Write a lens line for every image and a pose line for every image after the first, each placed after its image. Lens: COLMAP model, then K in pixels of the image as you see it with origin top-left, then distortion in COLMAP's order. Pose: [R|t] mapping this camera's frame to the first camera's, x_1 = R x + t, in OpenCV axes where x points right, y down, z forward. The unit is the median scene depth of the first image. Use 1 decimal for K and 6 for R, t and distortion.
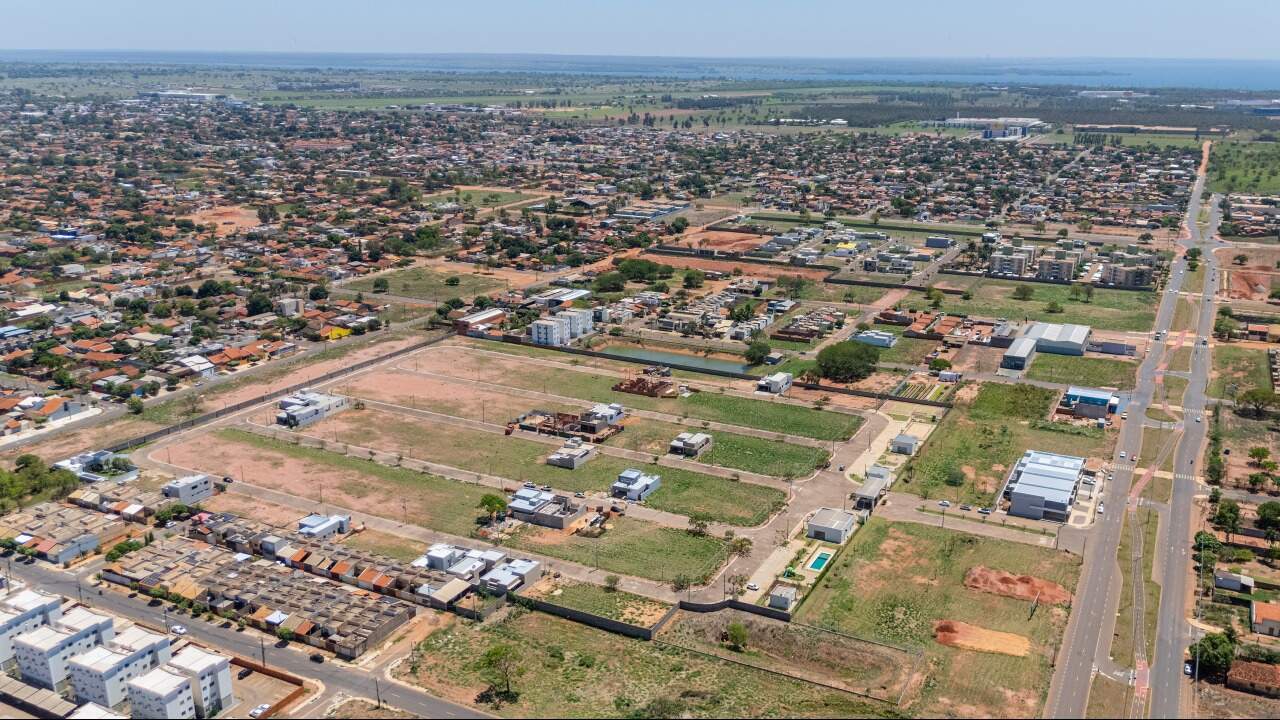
lens RADIAL K [[1054.8, 0, 693.0], [0, 1054.8, 362.6], [0, 0, 1]] dist [0.105949, -0.132875]
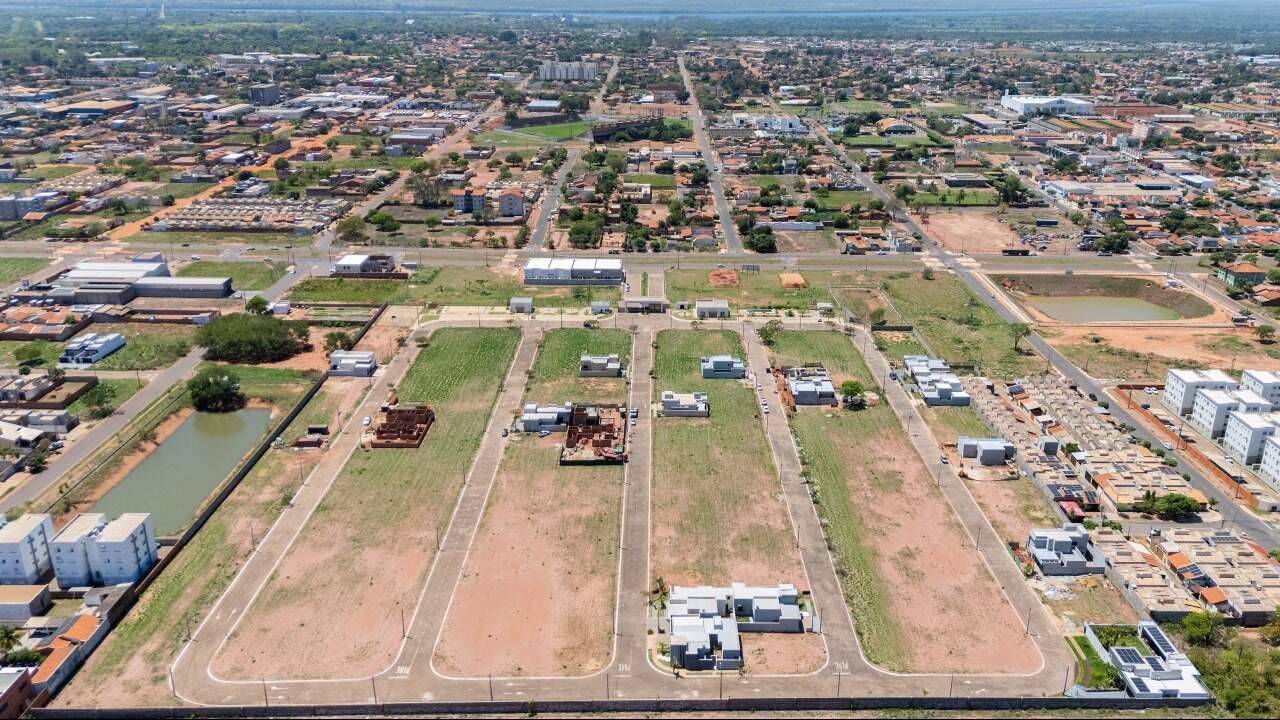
lens RADIAL K [[999.8, 0, 675.8], [0, 999.8, 361.8], [0, 0, 1]] dist [0.087564, -0.093997]
pose [[-0.447503, -0.327765, 0.832053, -0.778264], [0.233116, 0.855492, 0.462375, -0.325217], [-0.863364, 0.400879, -0.306428, 1.214813]]
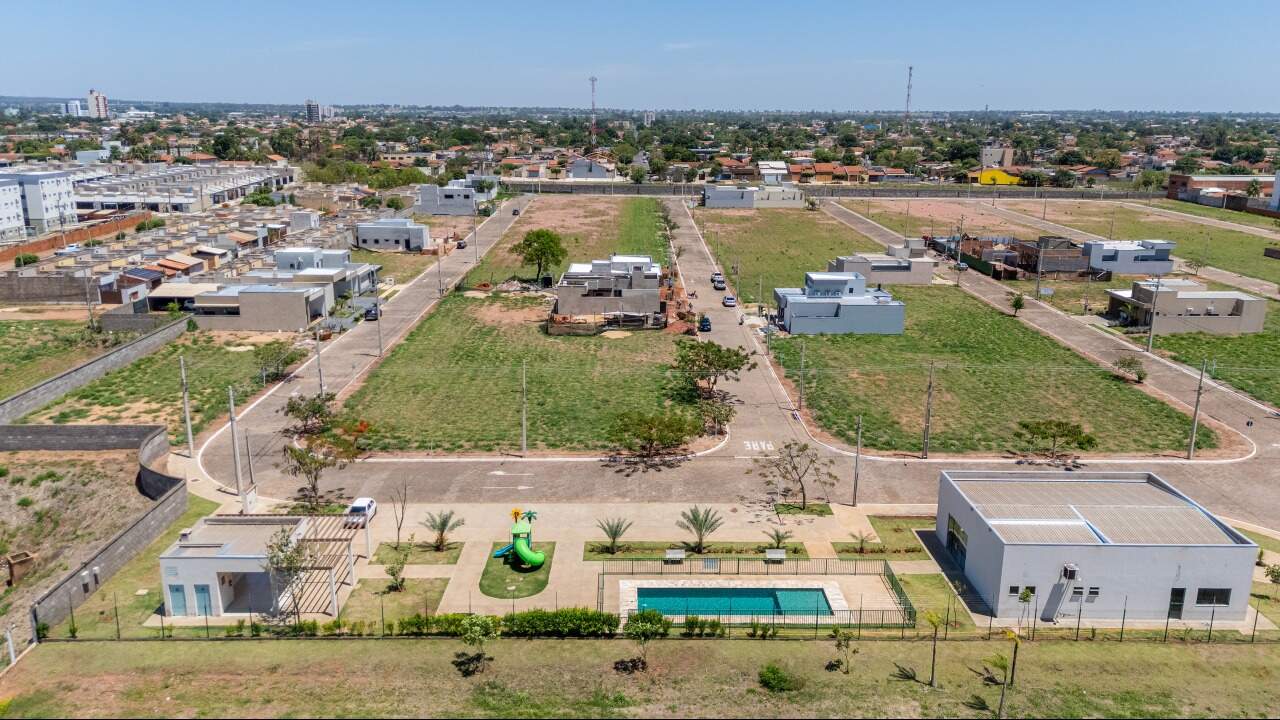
lens RADIAL K [[964.6, 0, 638.0], [0, 964.6, 359.7], [0, 0, 1]] dist [0.089976, -0.093435]
pose [[0.436866, 0.215539, -0.873322, 0.200977], [-0.253697, 0.960978, 0.110265, 0.102483], [0.863010, 0.173388, 0.474500, 0.702684]]
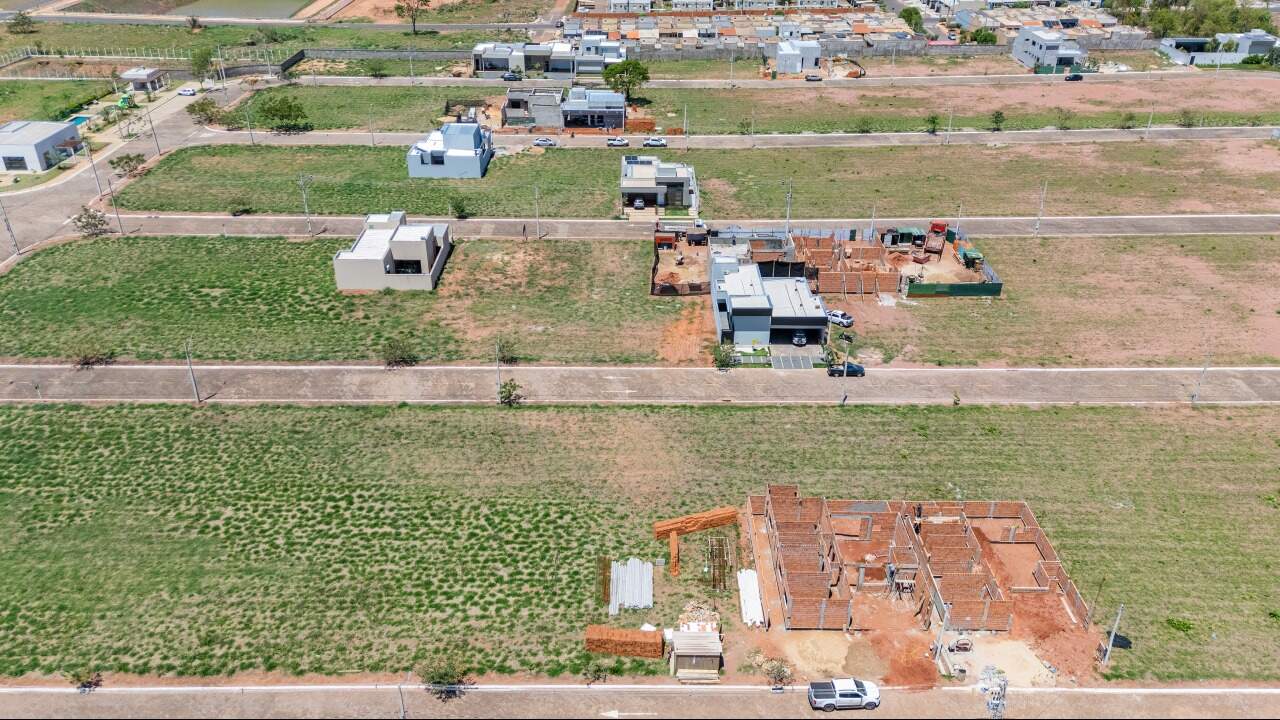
lens RADIAL K [[951.7, 0, 643.0], [0, 951.7, 363.9], [0, 0, 1]] dist [0.086719, -0.080600]
pose [[-0.897762, 0.202880, -0.390977, 0.054477], [-0.139594, 0.710819, 0.689384, -0.121991], [0.417776, 0.673481, -0.609826, 1.245203]]
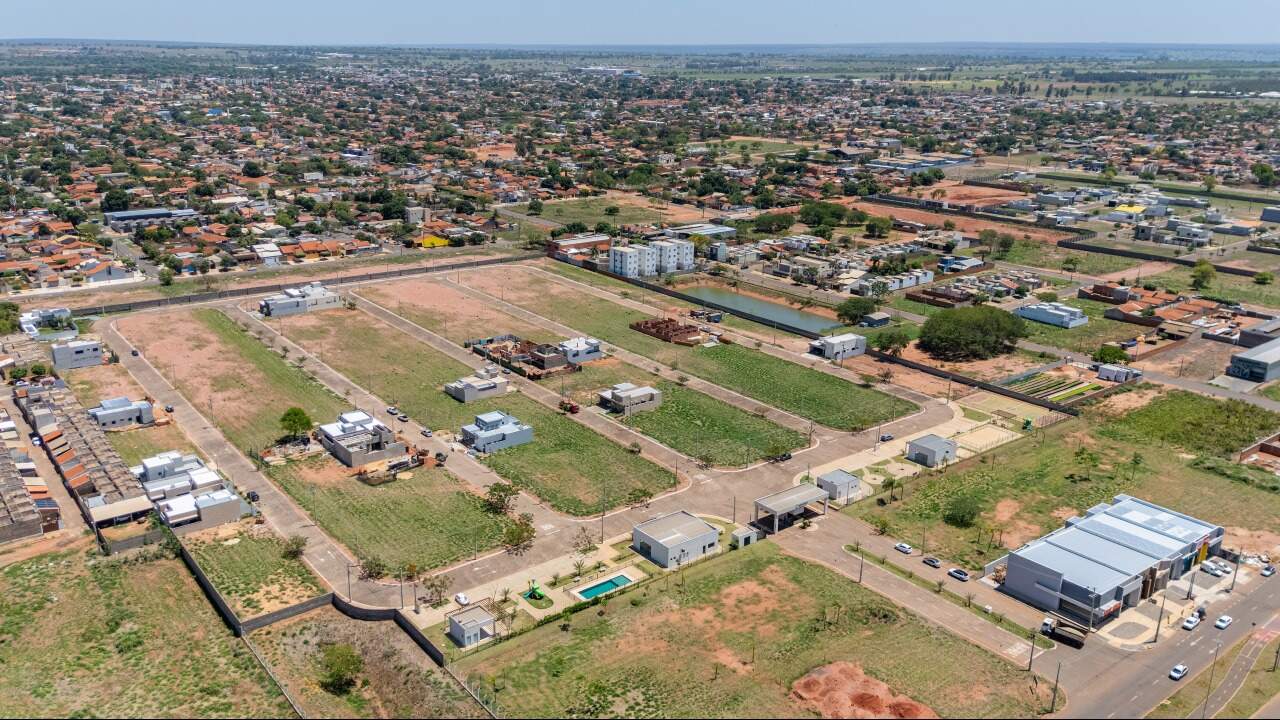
lens RADIAL K [[998.2, 0, 592.5], [0, 998.2, 356.0], [0, 0, 1]] dist [0.094498, -0.129279]
pose [[0.883530, 0.136238, -0.448123, 0.286571], [-0.128603, 0.990554, 0.047590, 0.017277], [0.450373, 0.015582, 0.892704, 0.358247]]
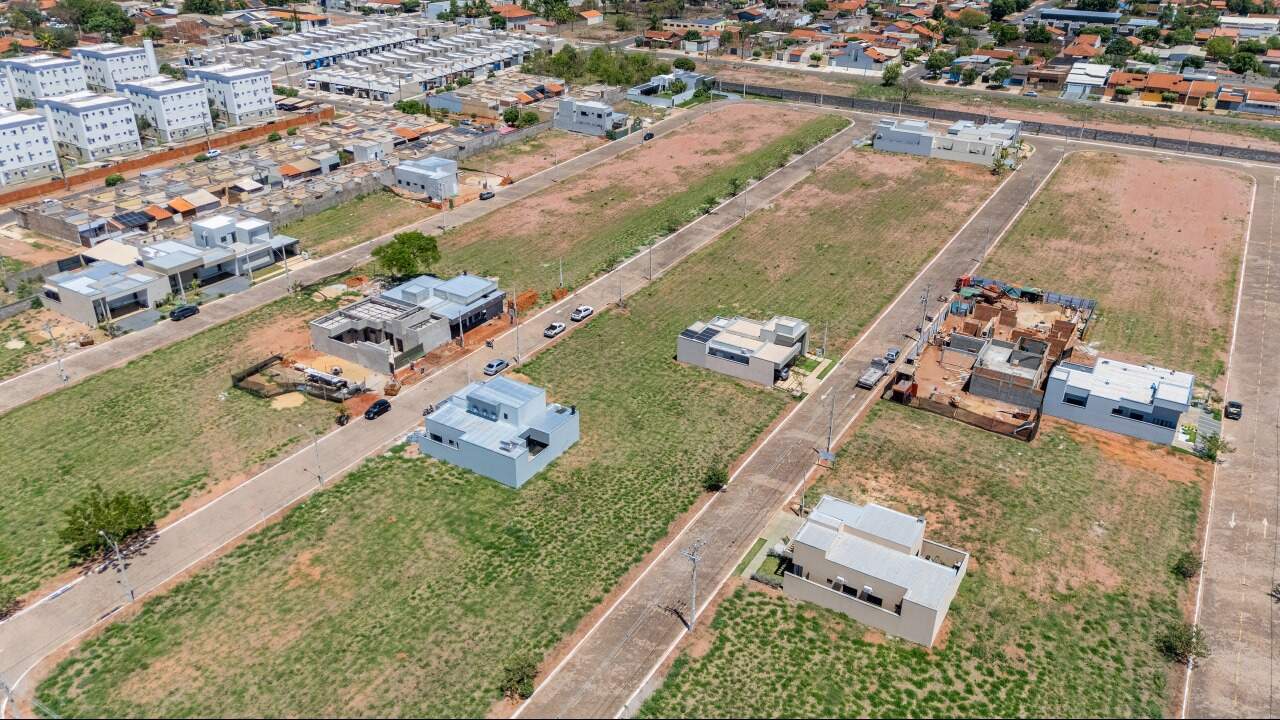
lens RADIAL K [[936.6, 0, 637.9], [0, 936.6, 359.2], [0, 0, 1]] dist [0.079020, -0.074751]
pose [[-0.105150, 0.444488, -0.889592, 0.174531], [-0.286867, 0.842966, 0.455099, -0.044585], [0.952182, 0.303048, 0.038871, 0.926217]]
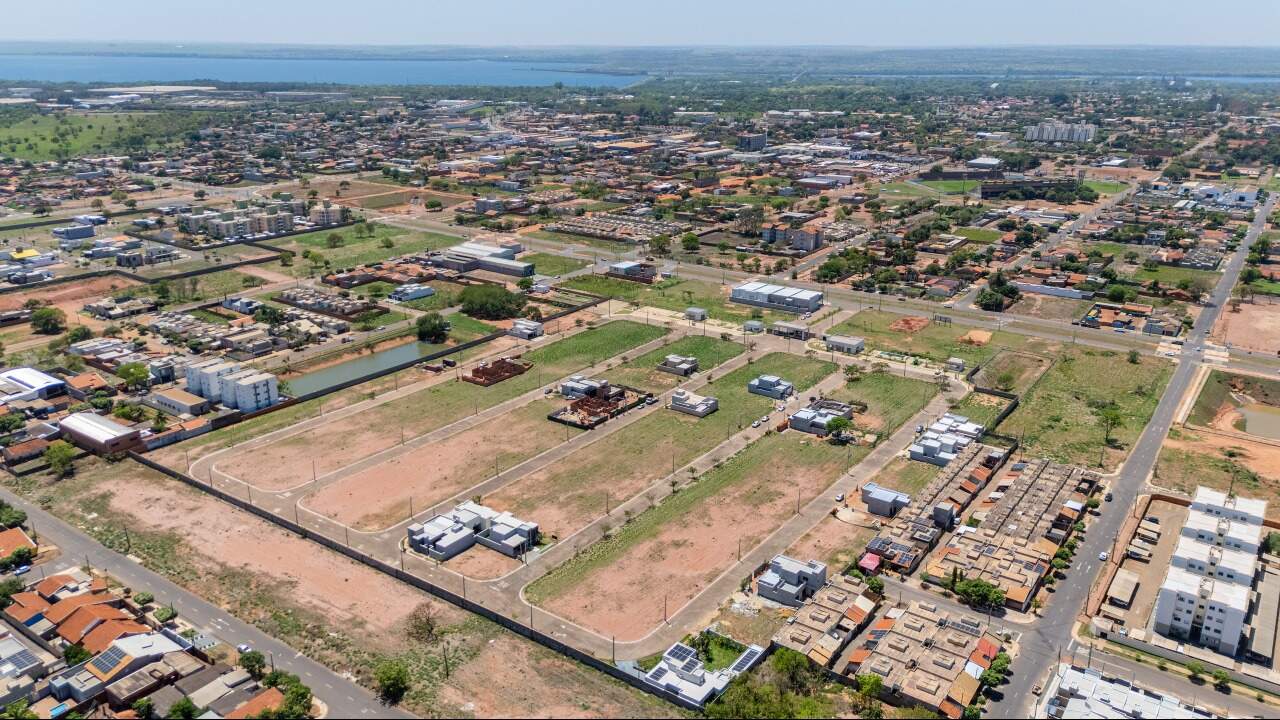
lens RADIAL K [[936.6, 0, 637.9], [0, 936.6, 359.2], [0, 0, 1]] dist [0.079020, -0.074751]
pose [[0.174883, -0.318893, 0.931517, -0.931457], [0.270996, 0.925145, 0.265835, -0.203813], [-0.946561, 0.205948, 0.248211, 0.793621]]
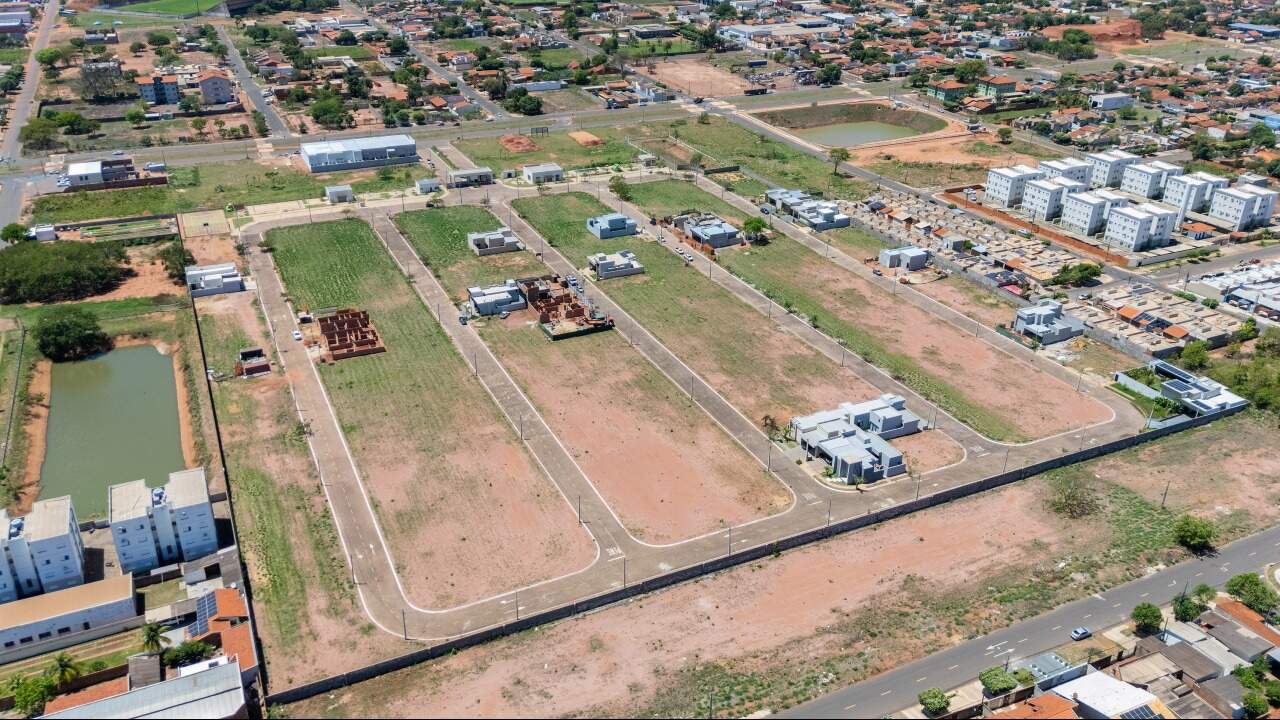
lens RADIAL K [[992.4, 0, 624.2], [0, 992.4, 362.8], [0, 0, 1]] dist [0.096239, -0.117205]
pose [[-0.766560, -0.305015, 0.565112, -0.592222], [0.165829, 0.756132, 0.633060, -0.358845], [-0.620392, 0.578990, -0.529041, 1.434589]]
